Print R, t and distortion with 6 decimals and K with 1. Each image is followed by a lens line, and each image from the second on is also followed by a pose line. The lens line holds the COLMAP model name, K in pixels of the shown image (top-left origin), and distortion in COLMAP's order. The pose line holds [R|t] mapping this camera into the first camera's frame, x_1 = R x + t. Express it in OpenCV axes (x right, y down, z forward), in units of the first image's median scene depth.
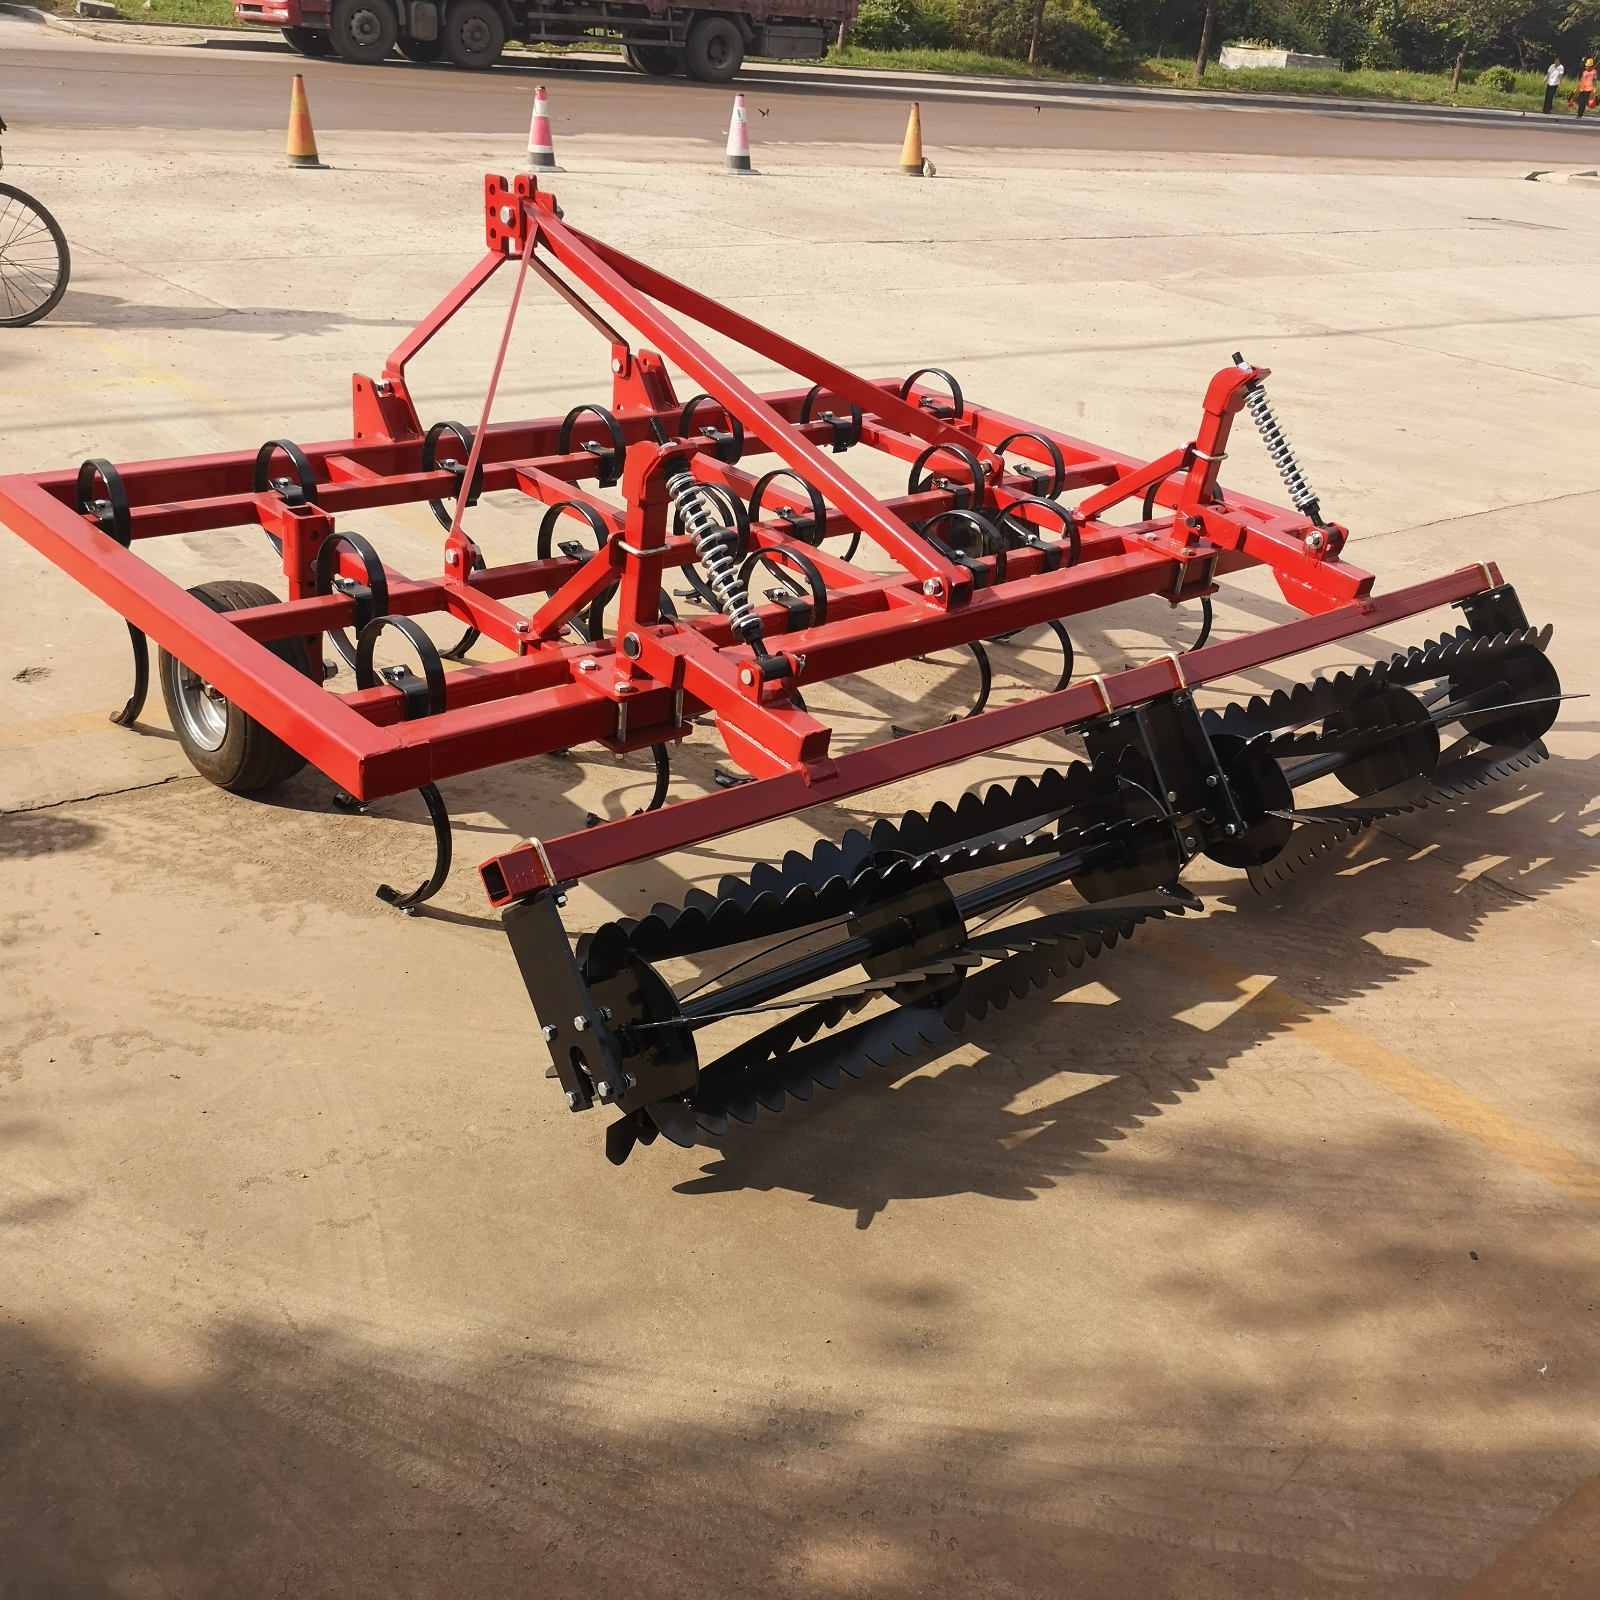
lens RADIAL K [[1716.2, 0, 800.0], [0, 1716.2, 800.0], [0, 0, 1]] dist [0.000461, -0.012488]
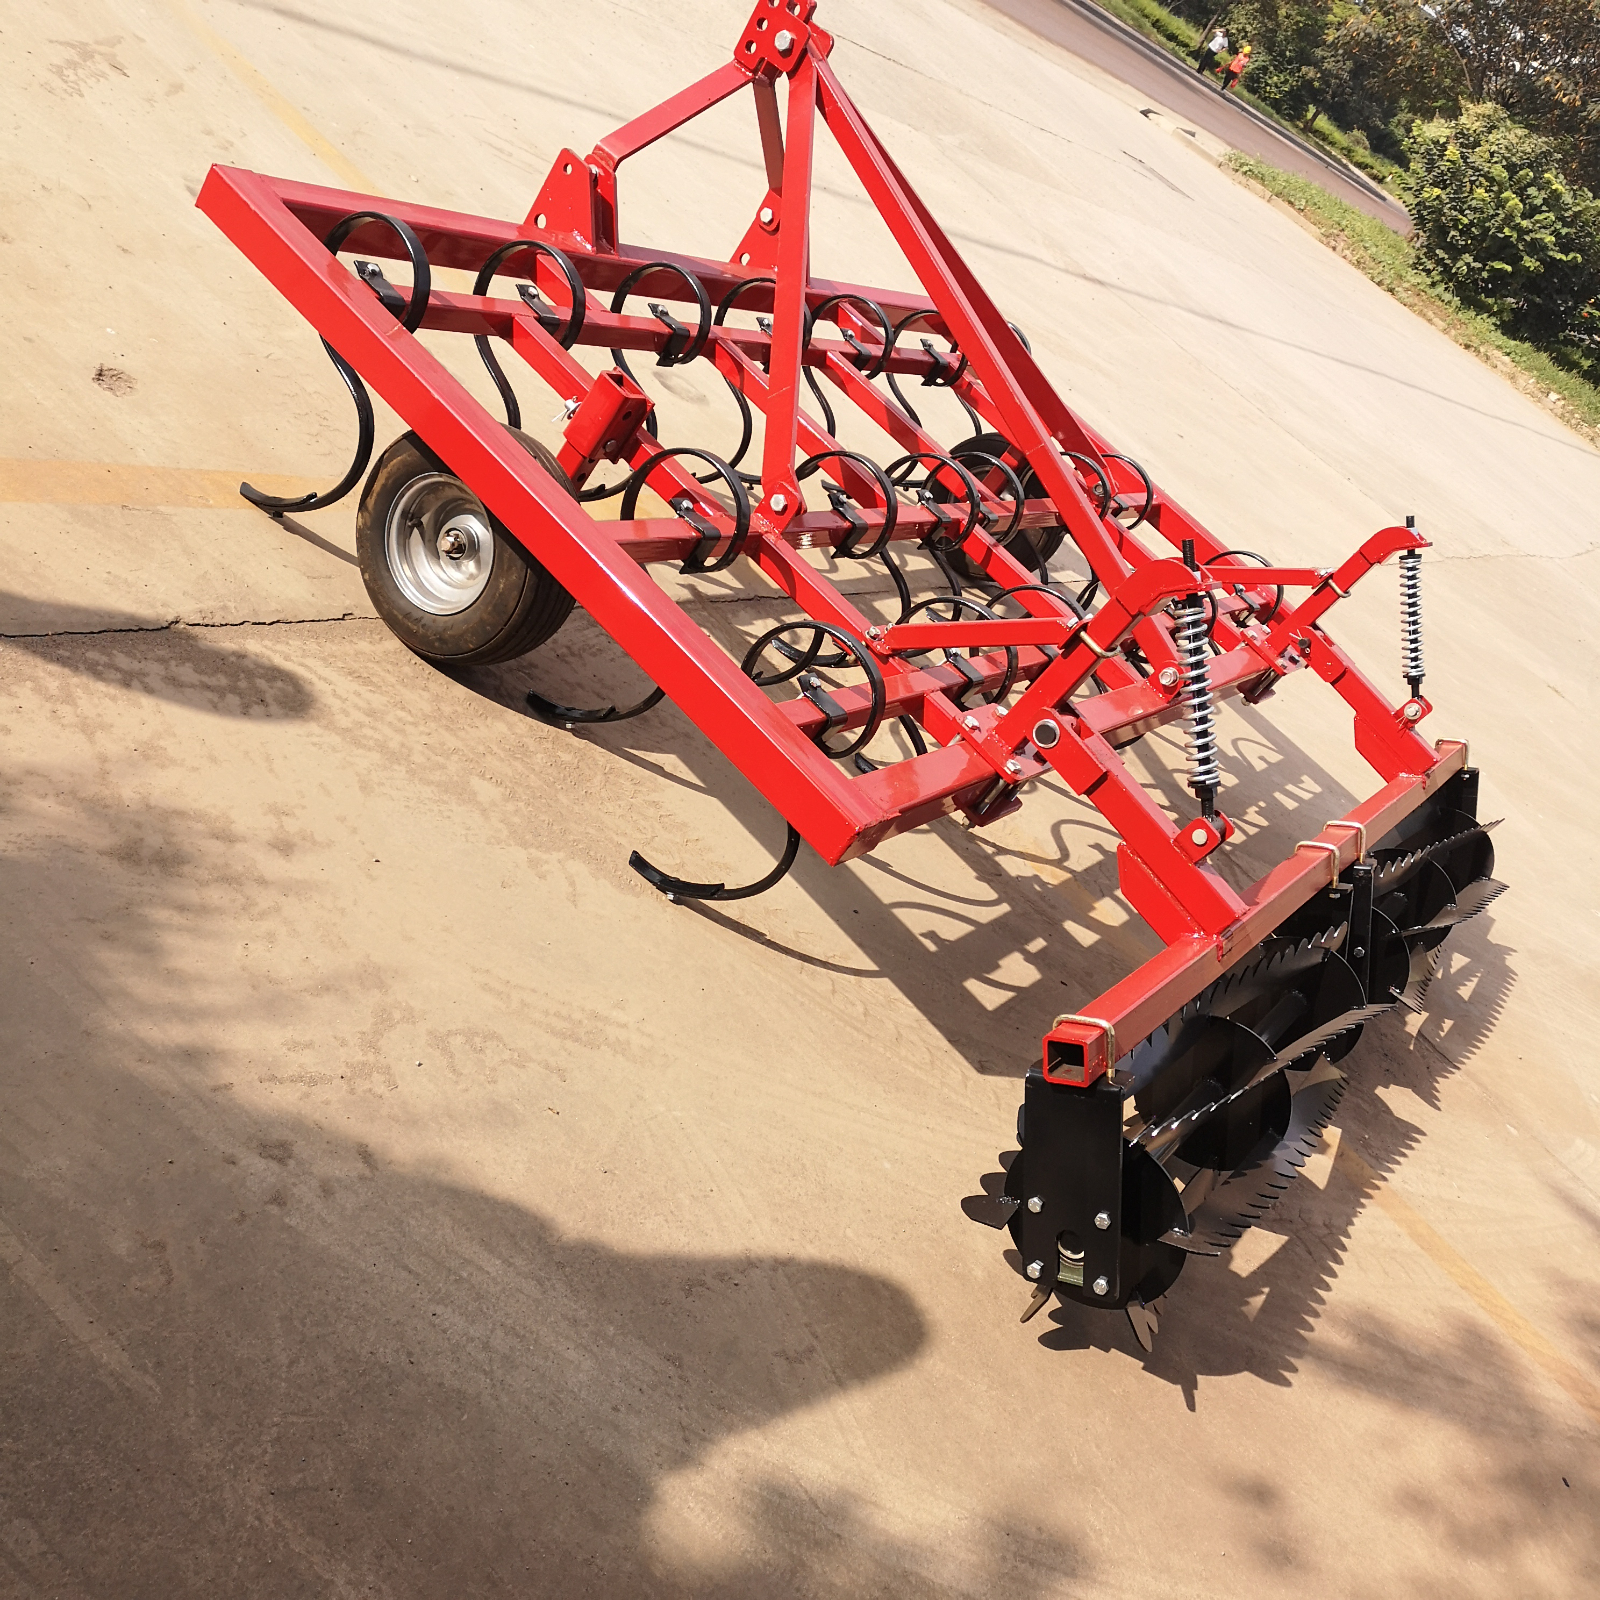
lens RADIAL K [[1657.8, 0, 800.0], [0, 1657.8, 800.0], [0, 0, 1]] dist [0.050263, -0.073537]
pose [[0.881096, 0.265468, 0.391403, -0.417874], [-0.333932, 0.935259, 0.117385, -0.087645], [-0.334901, -0.234130, 0.912702, 0.140090]]
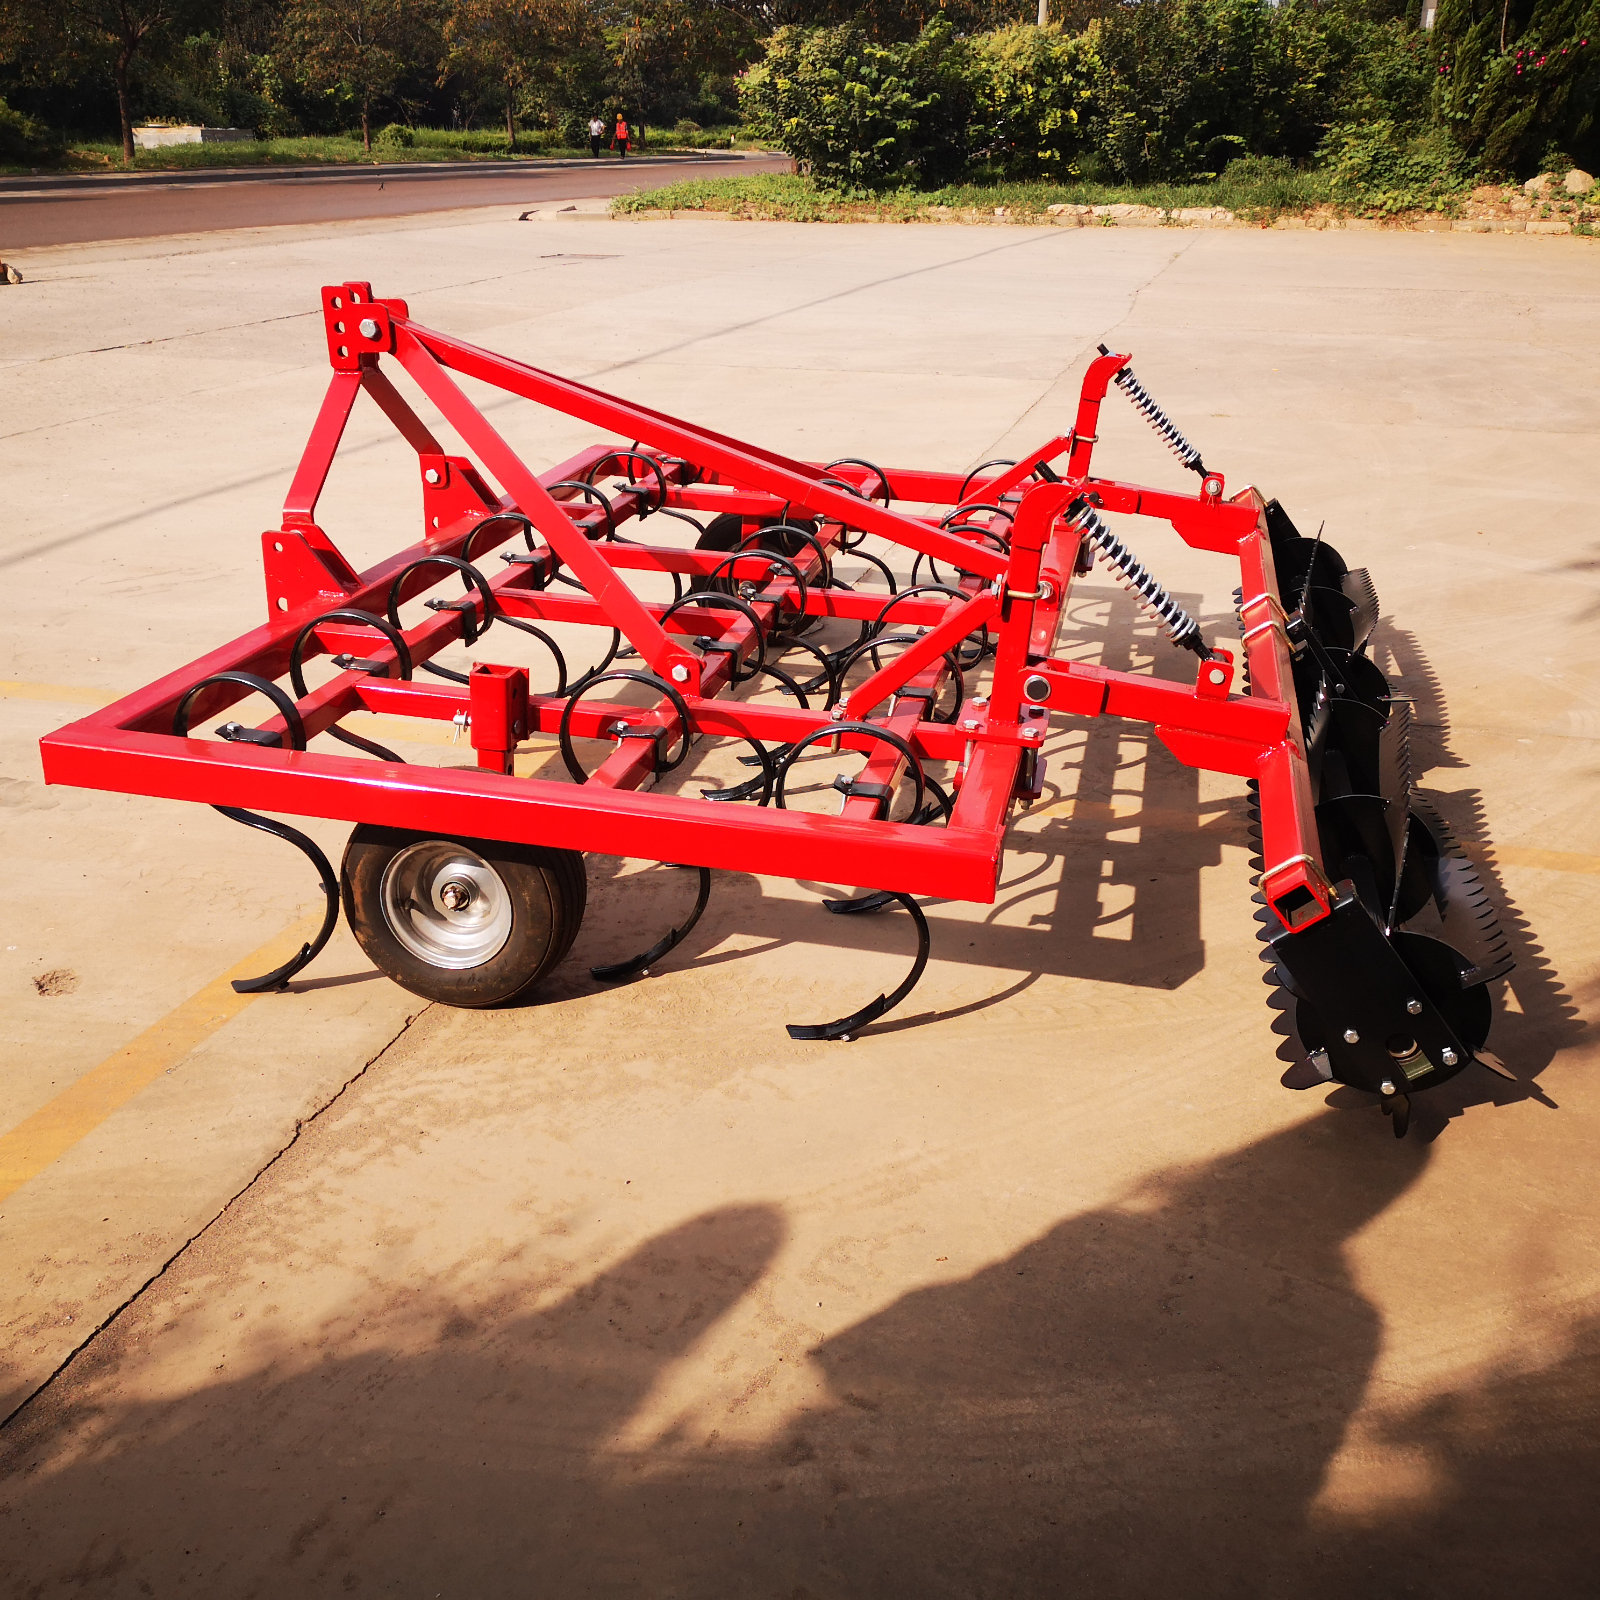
lens RADIAL K [[1655.1, 0, 800.0], [0, 1655.1, 800.0], [0, 0, 1]] dist [0.031267, -0.006536]
pose [[0.818705, -0.288841, 0.496280, -0.520488], [0.301519, 0.951782, 0.056538, -0.092410], [-0.488681, 0.103350, 0.866320, 0.170887]]
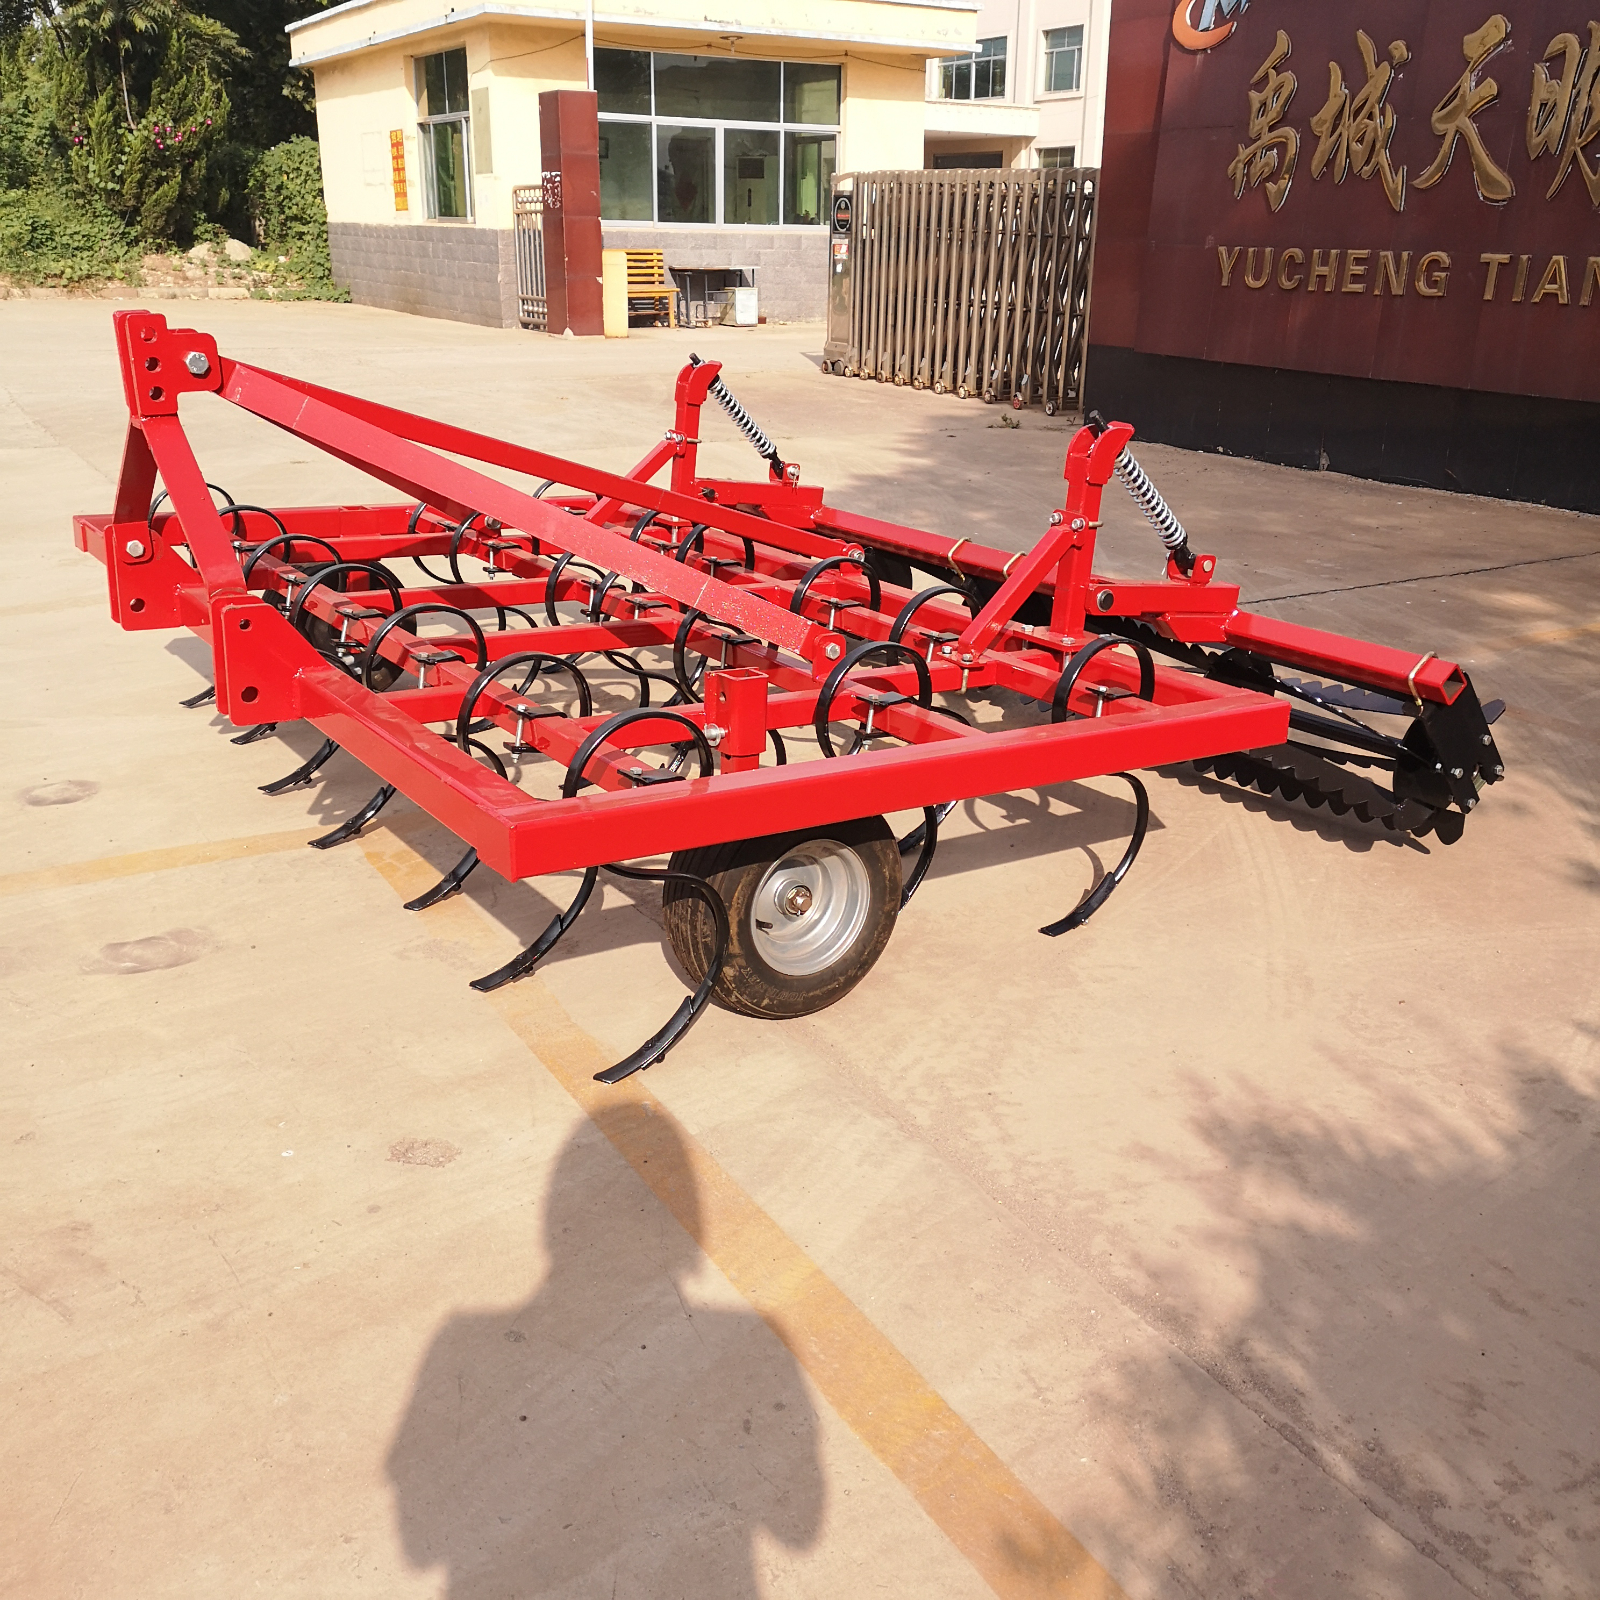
lens RADIAL K [[1655.1, 0, 800.0], [0, 1655.1, 800.0], [0, 0, 1]] dist [0.031267, -0.006536]
pose [[0.161474, -0.405370, 0.899778, -0.917239], [0.423151, 0.852118, 0.307959, -0.312441], [-0.891555, 0.331014, 0.309128, 0.640740]]
